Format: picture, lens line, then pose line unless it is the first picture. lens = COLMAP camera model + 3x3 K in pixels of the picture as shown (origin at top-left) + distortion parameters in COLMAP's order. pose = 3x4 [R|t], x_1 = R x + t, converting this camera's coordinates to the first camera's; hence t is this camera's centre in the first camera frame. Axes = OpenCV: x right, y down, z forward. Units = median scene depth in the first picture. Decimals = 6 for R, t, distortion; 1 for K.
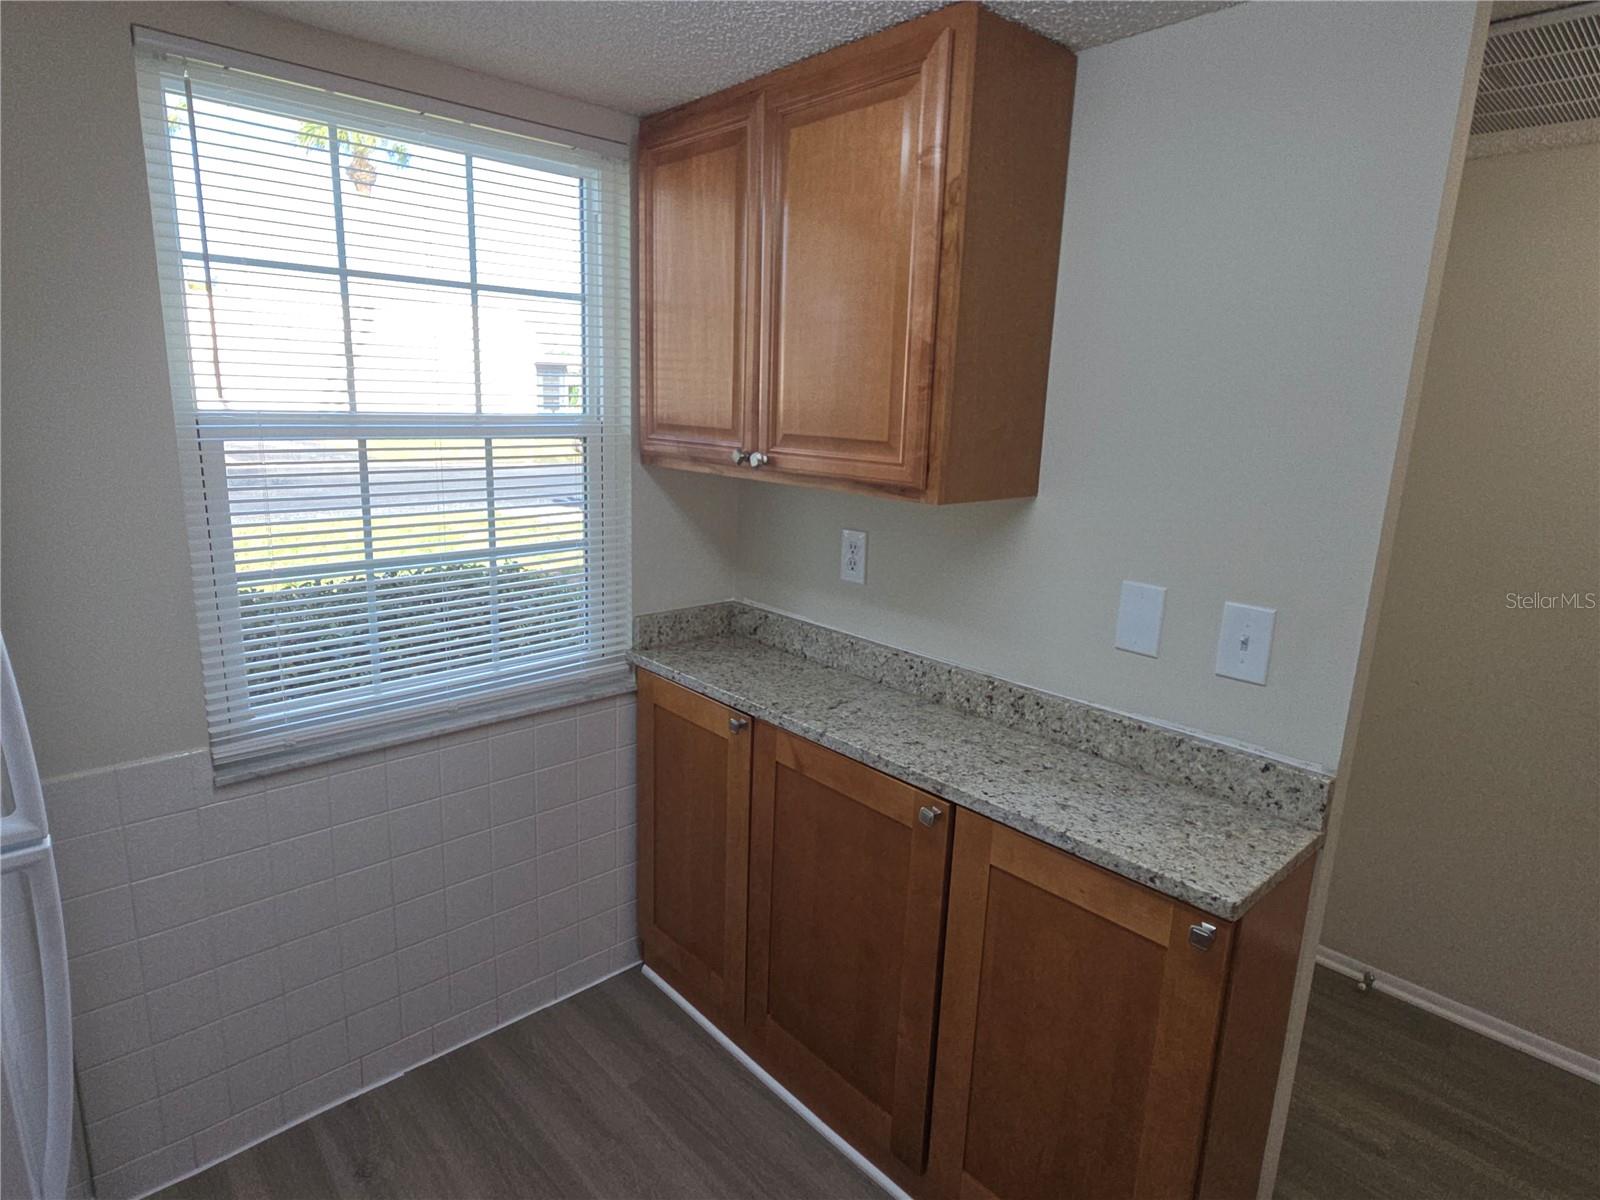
lens RADIAL K [[860.2, 0, 800.0], [0, 860.2, 600.0], [0, 0, 1]] dist [-0.005442, -0.000672]
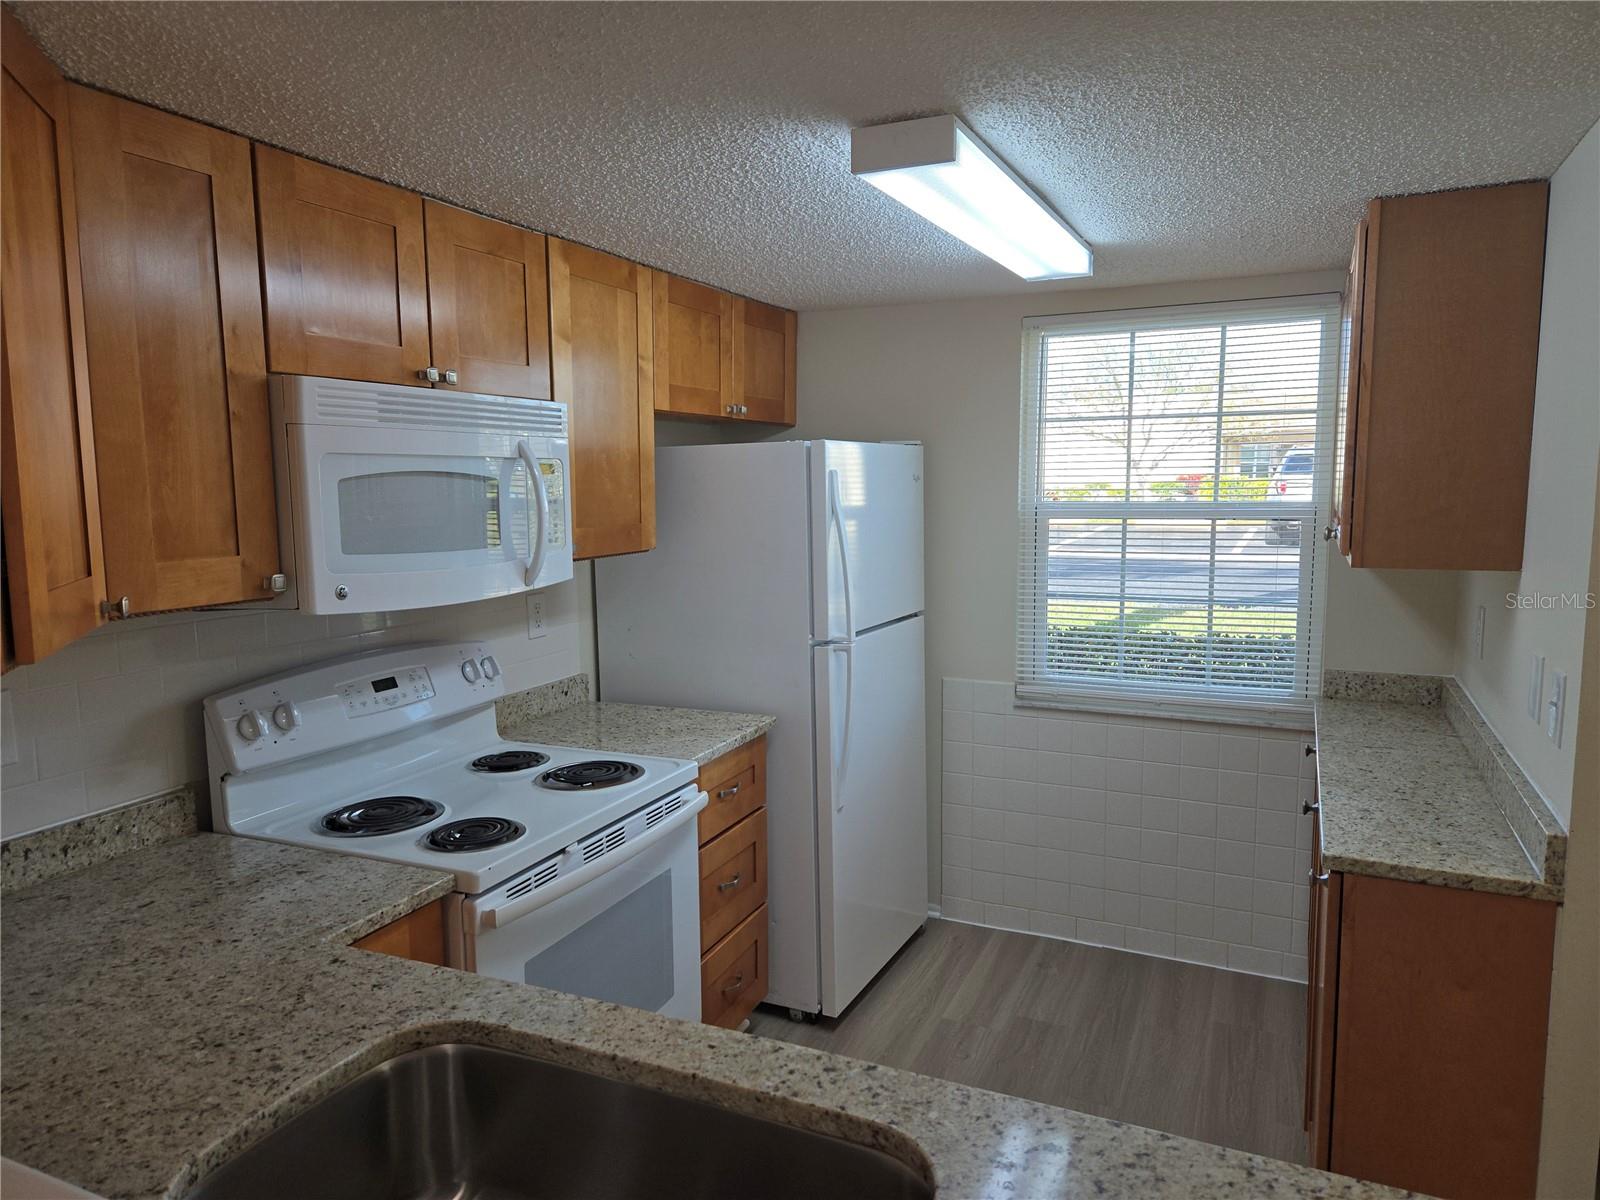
lens RADIAL K [[1070.9, 0, 800.0], [0, 1070.9, 600.0], [0, 0, 1]] dist [0.031047, 0.000913]
pose [[0.401755, 0.075903, -0.912596, 1.151876], [-0.172968, 0.984910, 0.005772, 0.058560], [0.899263, 0.155532, 0.408822, -0.359483]]
